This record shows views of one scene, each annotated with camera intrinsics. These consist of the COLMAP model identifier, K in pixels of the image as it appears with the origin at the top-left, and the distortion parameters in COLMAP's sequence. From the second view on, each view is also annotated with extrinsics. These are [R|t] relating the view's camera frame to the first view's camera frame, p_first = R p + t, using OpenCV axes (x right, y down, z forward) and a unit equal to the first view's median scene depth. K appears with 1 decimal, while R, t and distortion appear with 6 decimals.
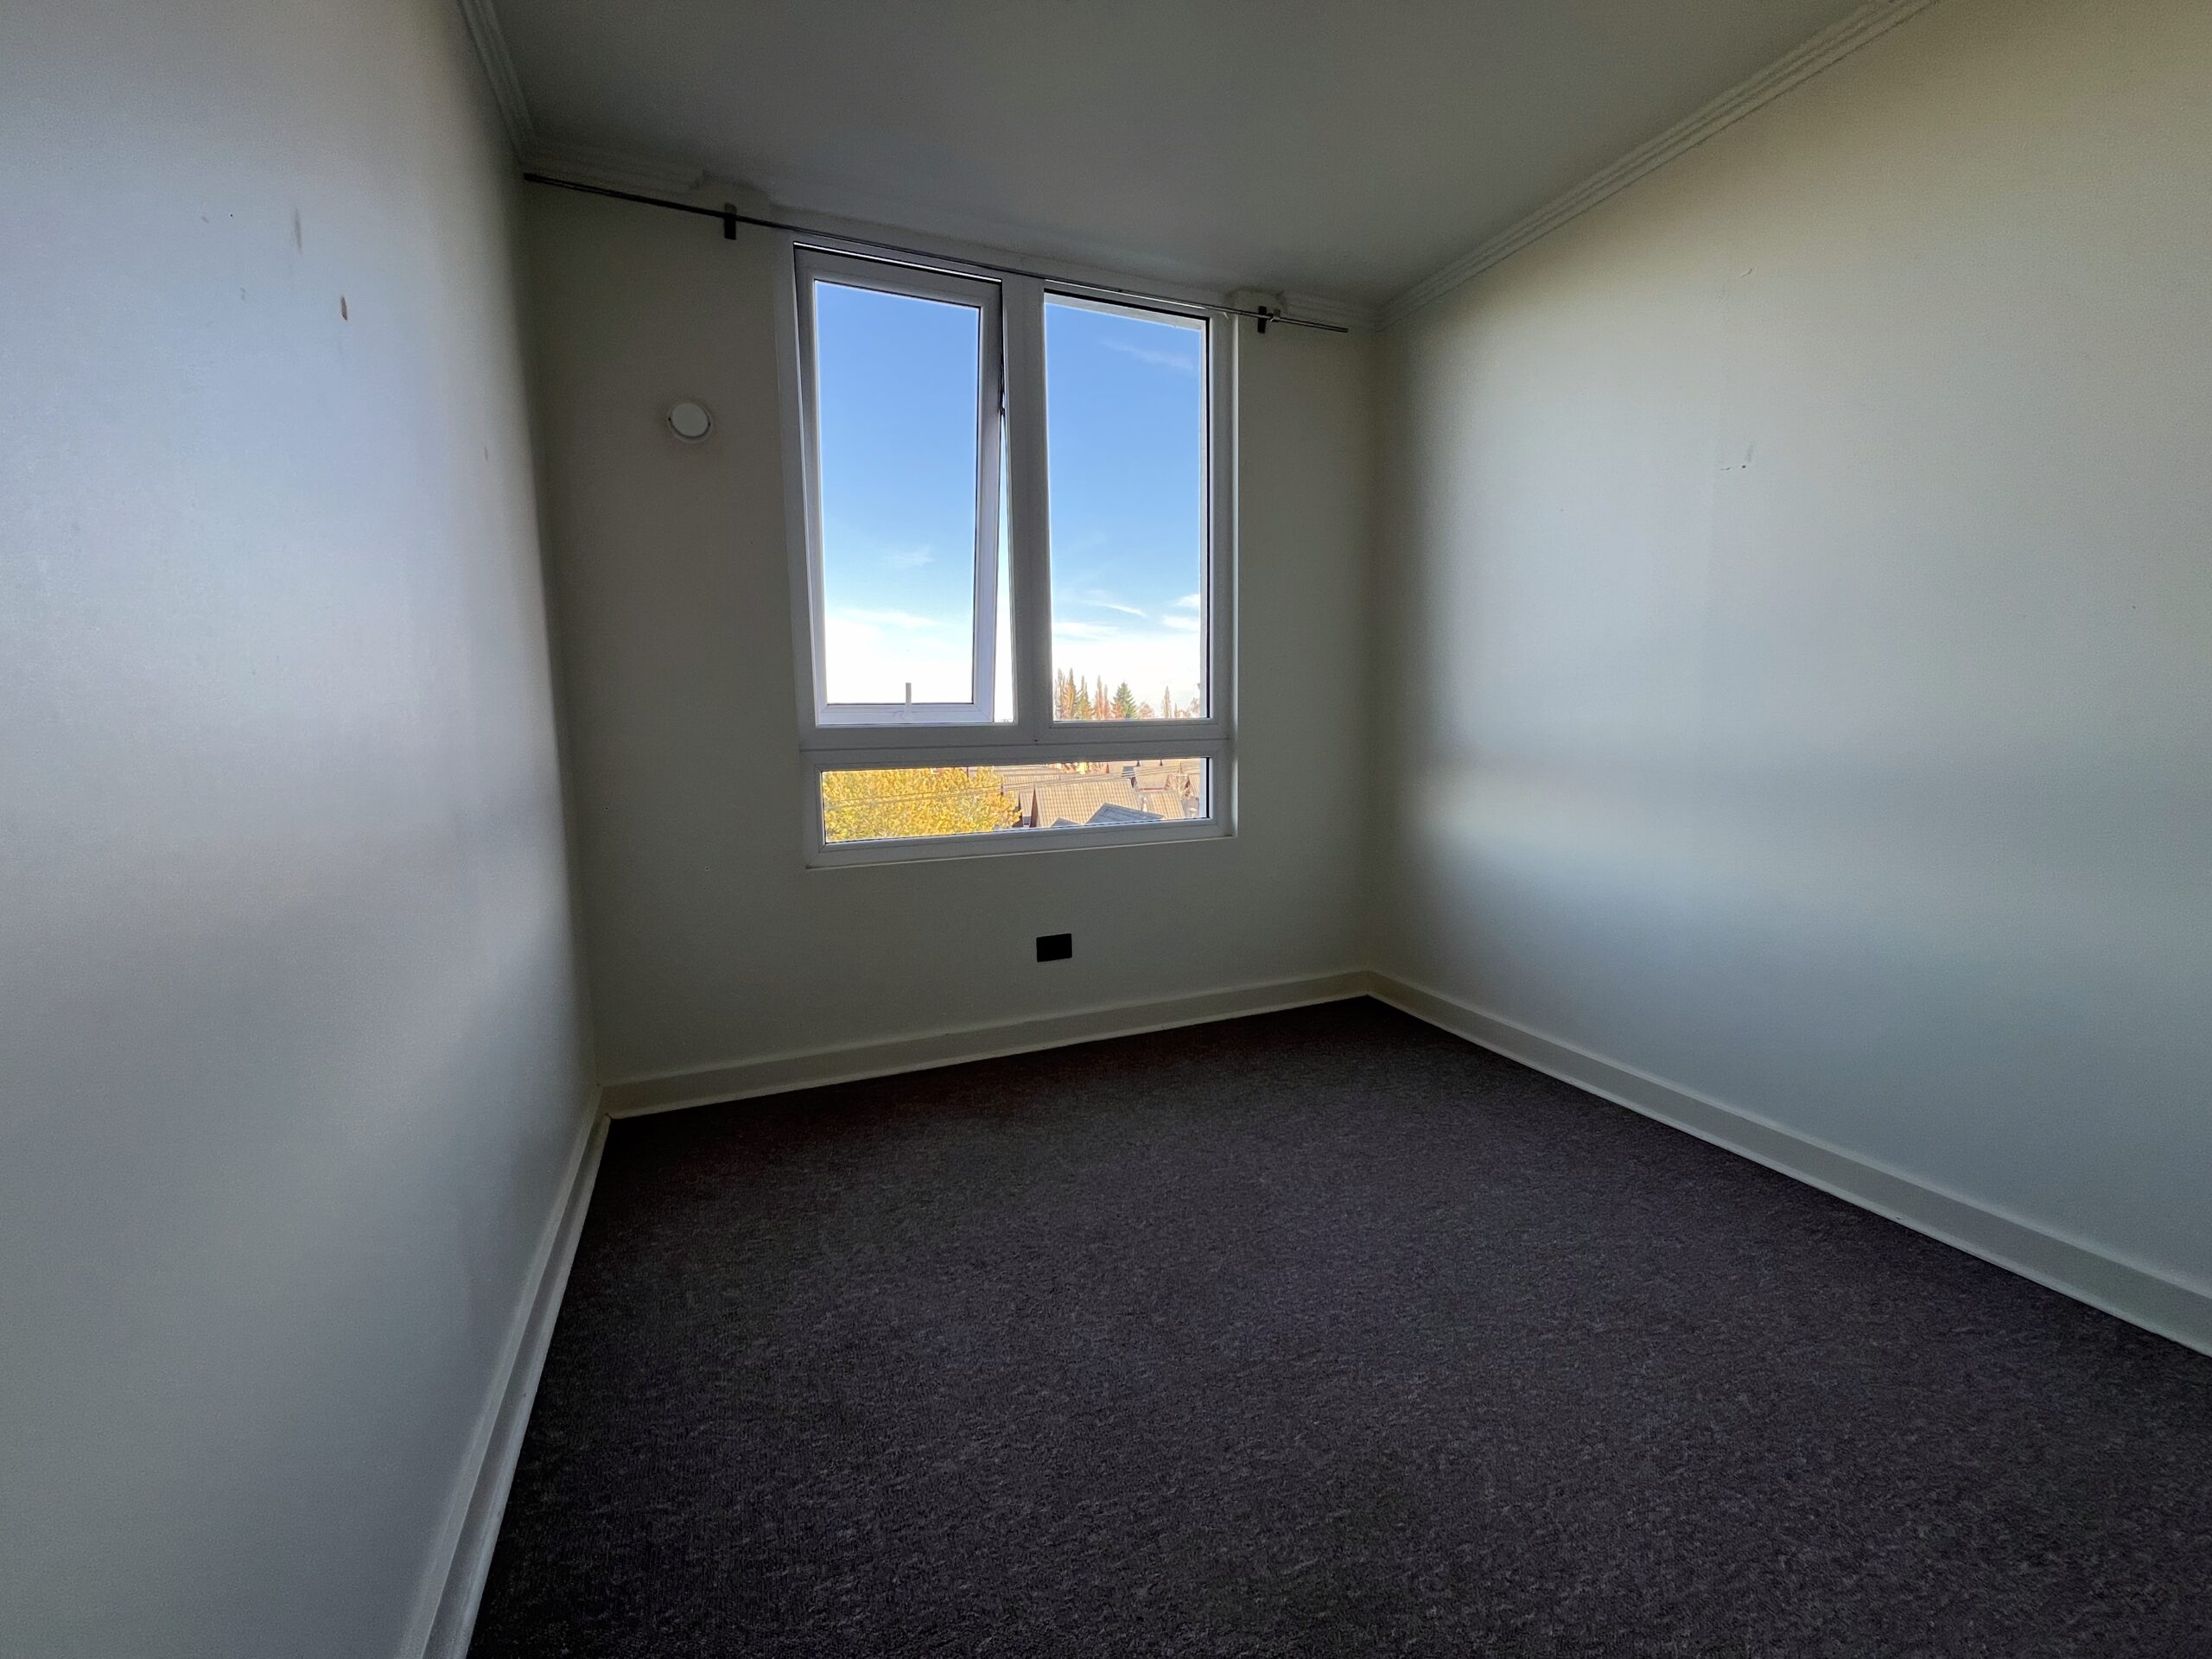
lens RADIAL K [[886.9, 0, 1089.2], [0, 886.9, 802.1], [0, 0, 1]] dist [-0.005157, 0.001282]
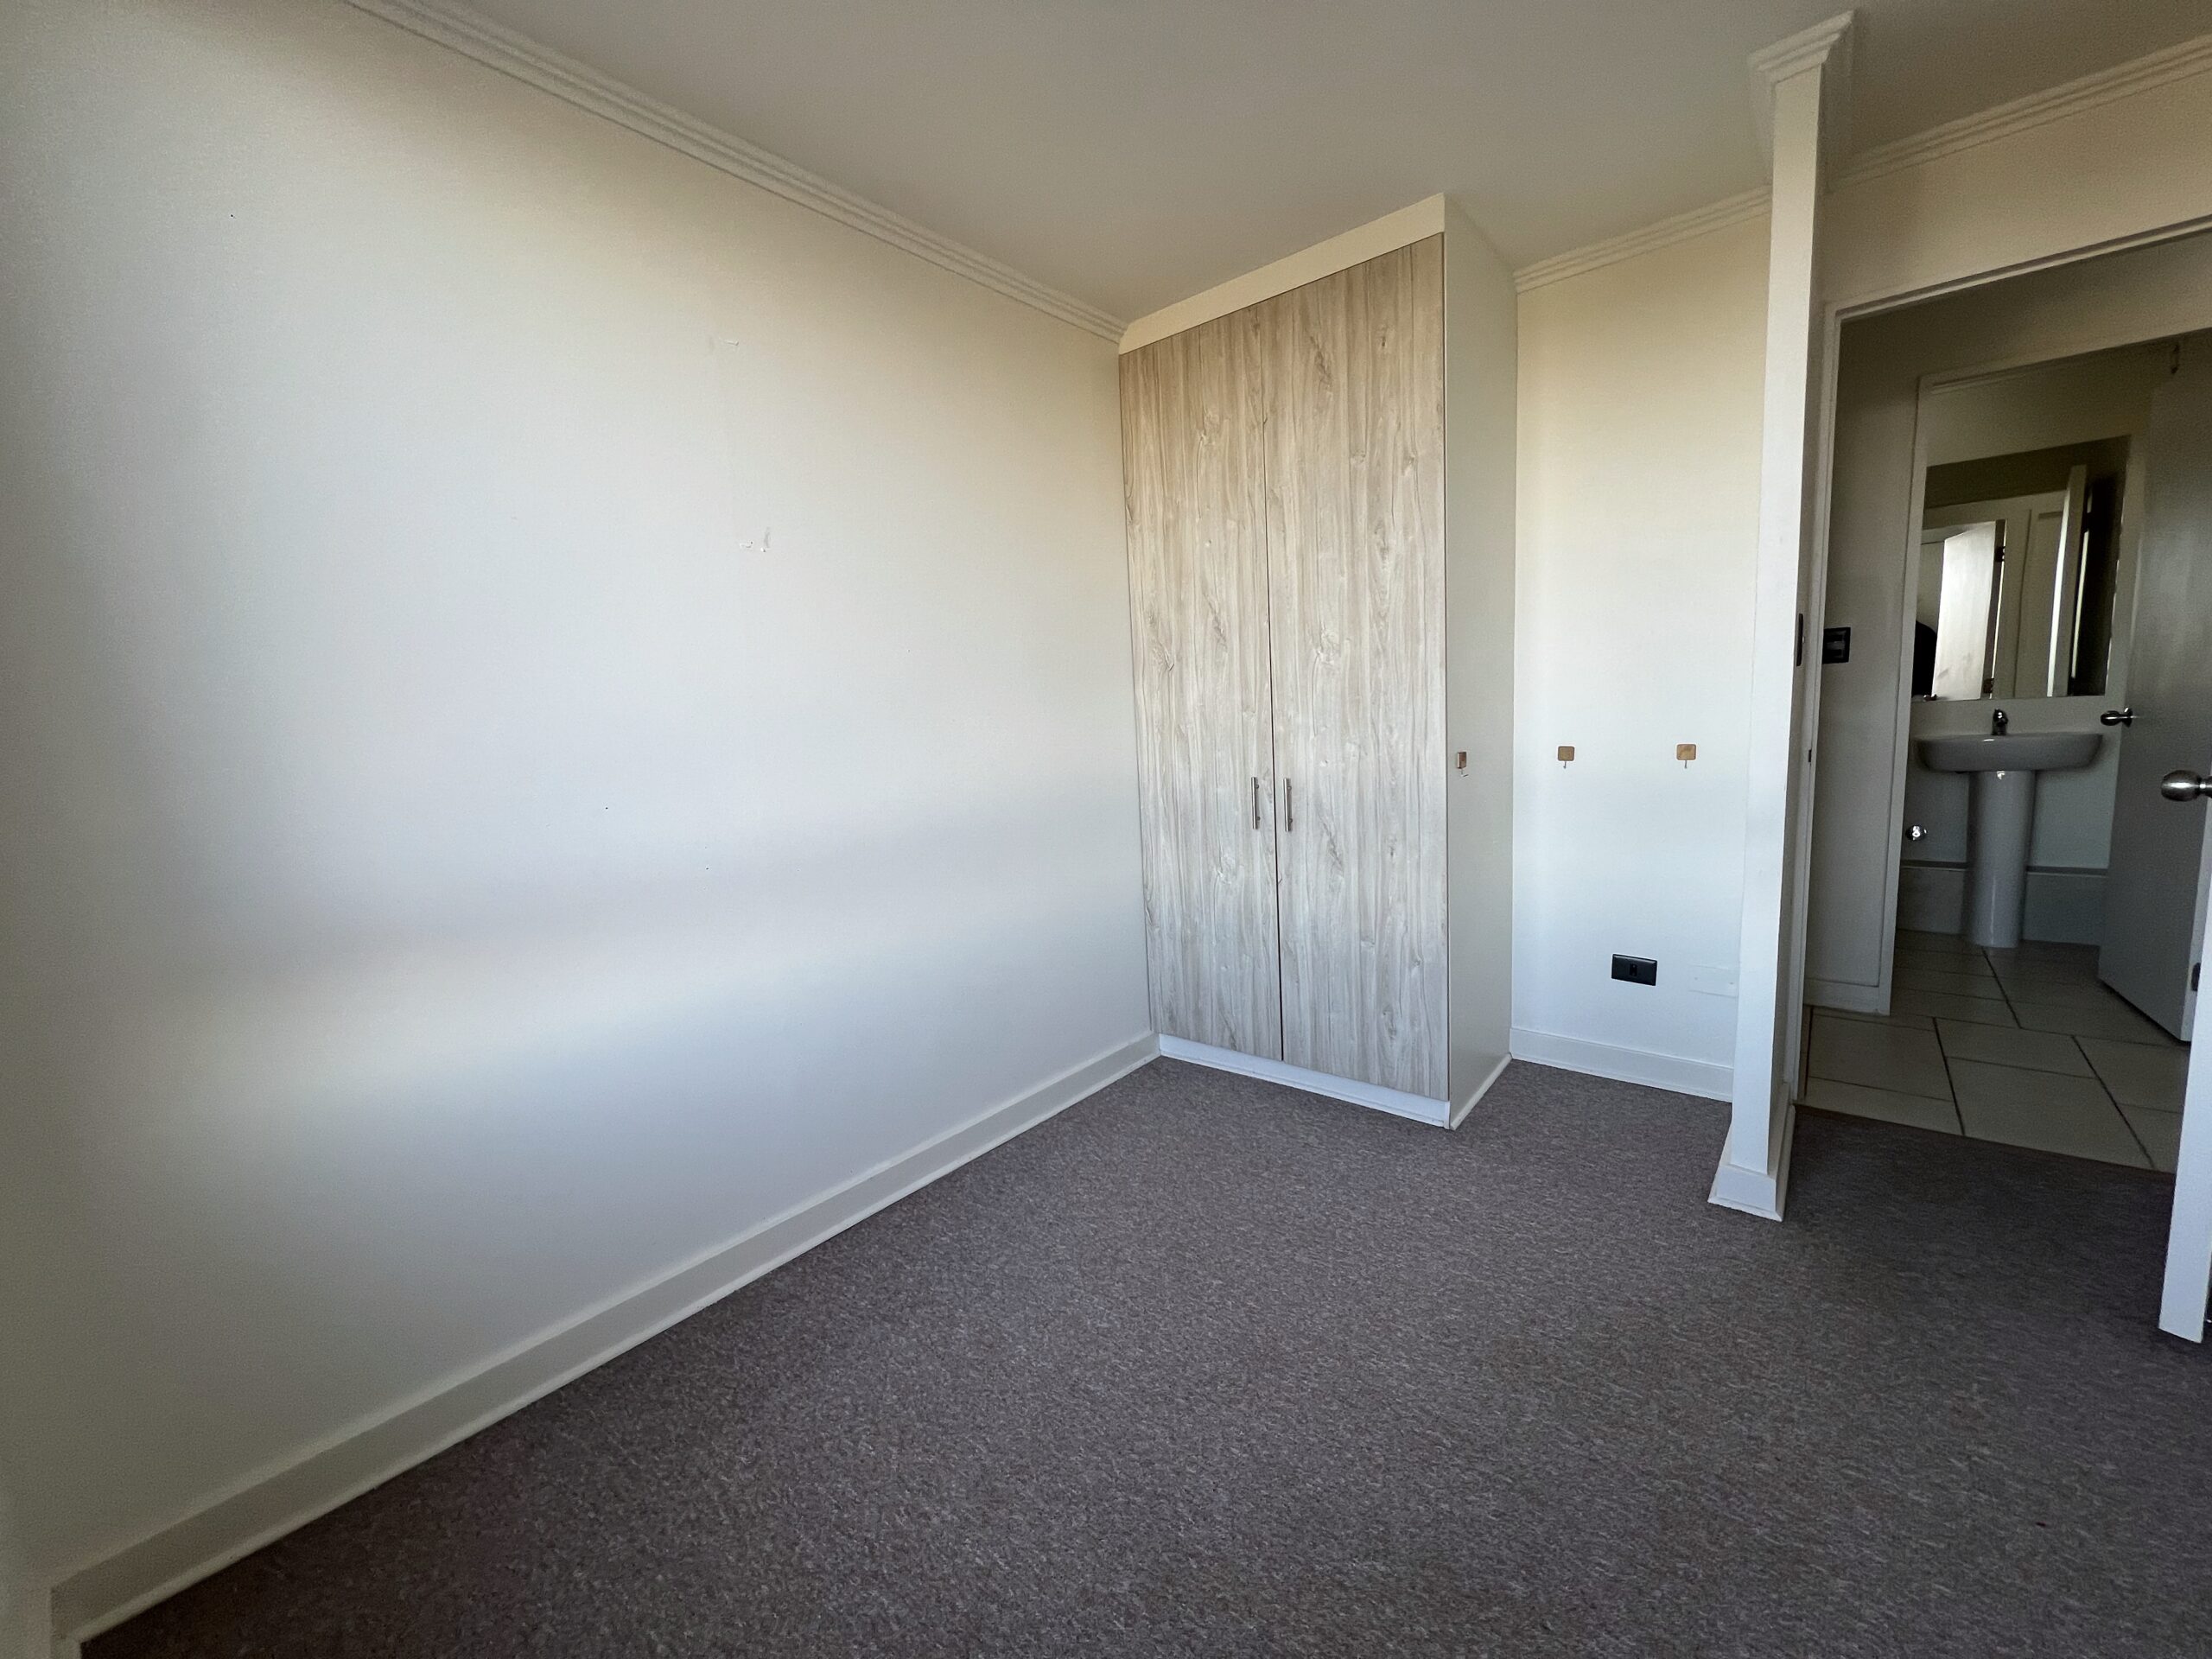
lens RADIAL K [[886.9, 0, 1092.2], [0, 886.9, 822.4], [0, 0, 1]] dist [-0.005157, 0.001282]
pose [[-0.457498, -0.070411, 0.886419, -0.235960], [0.142242, 0.978229, 0.151117, -0.146490], [-0.877760, 0.195221, -0.437522, 0.931666]]
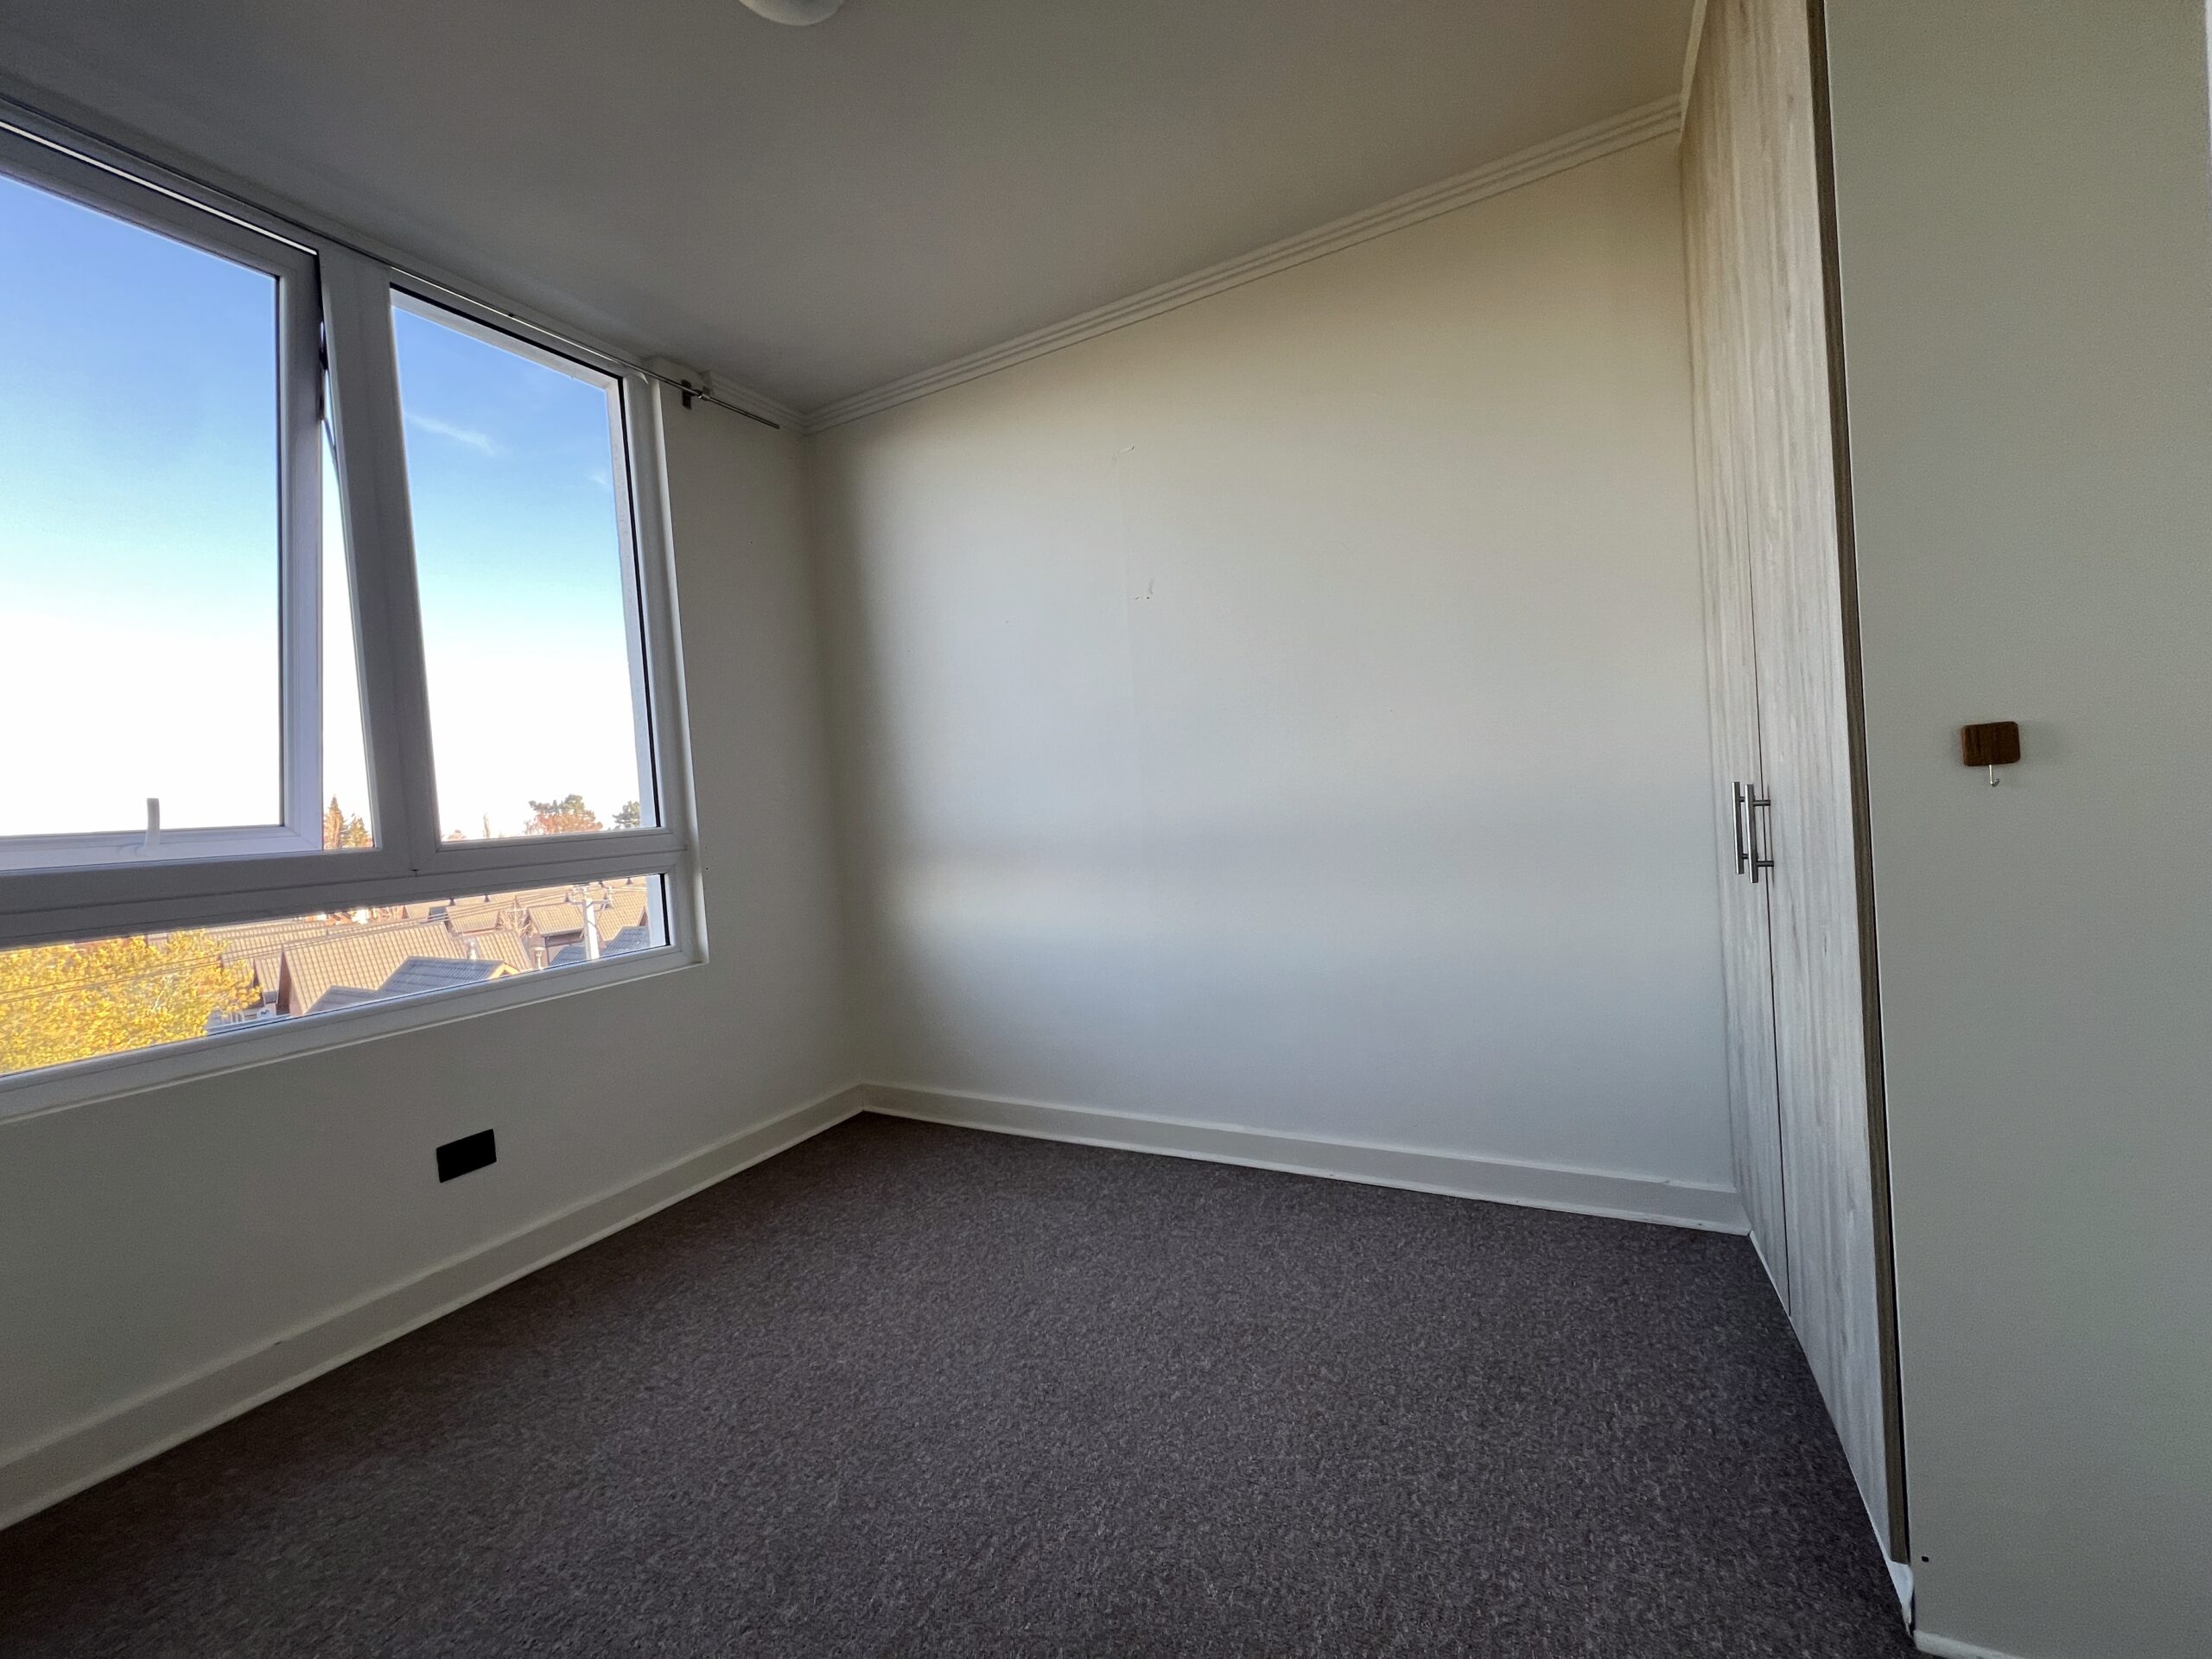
lens RADIAL K [[886.9, 0, 1098.9], [0, 886.9, 808.8], [0, 0, 1]] dist [-0.005157, 0.001282]
pose [[0.770774, -0.043467, 0.635624, -0.100029], [0.116383, 0.990489, -0.073395, -0.001378], [-0.626388, 0.130547, 0.768502, 0.106071]]
